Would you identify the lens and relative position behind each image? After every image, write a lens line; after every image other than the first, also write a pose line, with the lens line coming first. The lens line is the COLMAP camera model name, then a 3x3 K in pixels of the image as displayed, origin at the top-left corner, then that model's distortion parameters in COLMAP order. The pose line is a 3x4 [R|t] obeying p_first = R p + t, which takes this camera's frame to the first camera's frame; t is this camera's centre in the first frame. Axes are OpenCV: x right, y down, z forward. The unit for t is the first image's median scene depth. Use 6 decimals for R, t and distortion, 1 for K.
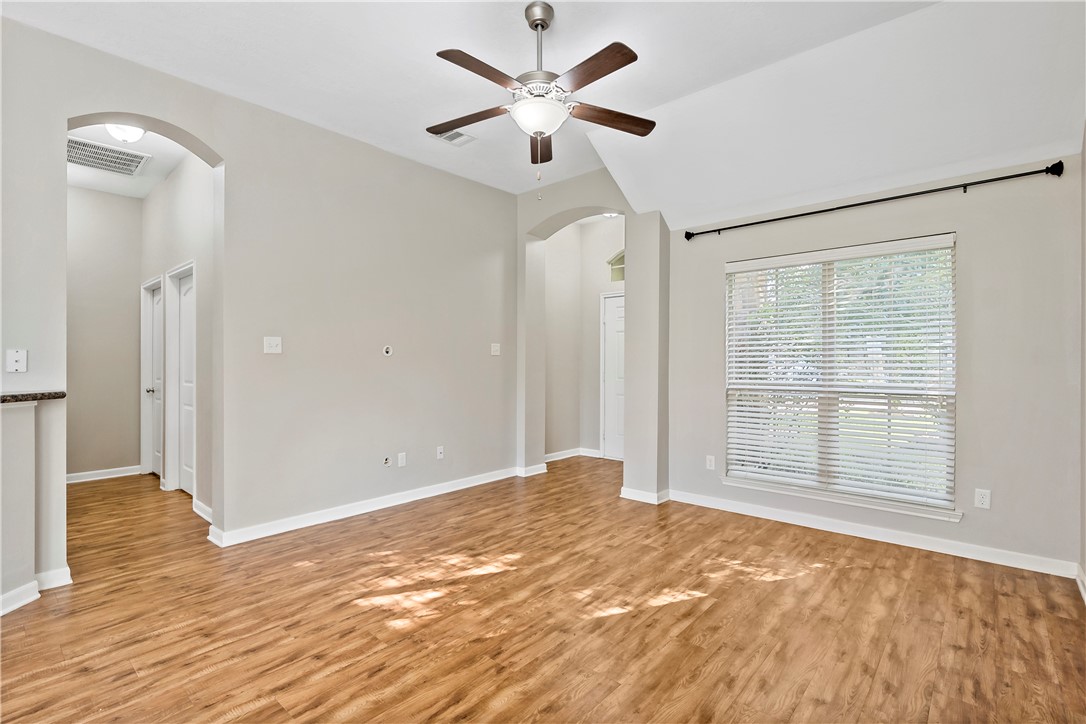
lens RADIAL K [[511.0, 0, 539.8], [0, 511.0, 362.9], [0, 0, 1]] dist [0.001725, -0.001197]
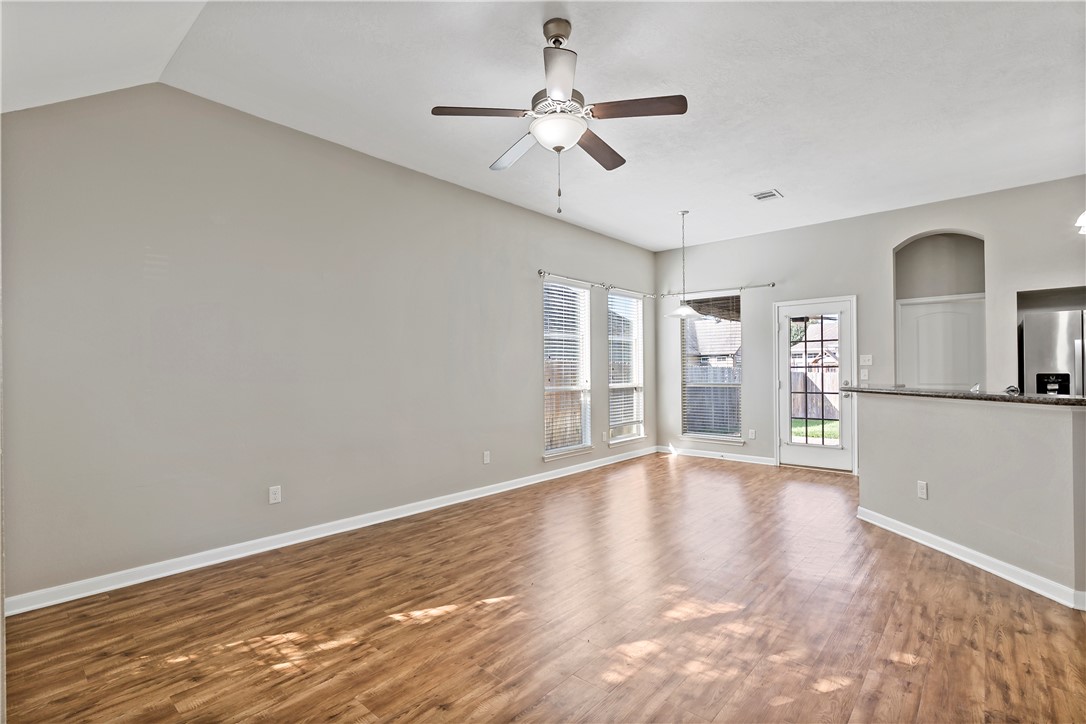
lens RADIAL K [[511.0, 0, 542.9], [0, 511.0, 370.8], [0, 0, 1]] dist [0.001725, -0.001197]
pose [[-0.999938, 0.009108, -0.006337, 0.037014], [0.009107, 0.999958, 0.000250, -0.004704], [0.006339, 0.000193, -0.999980, 1.871356]]
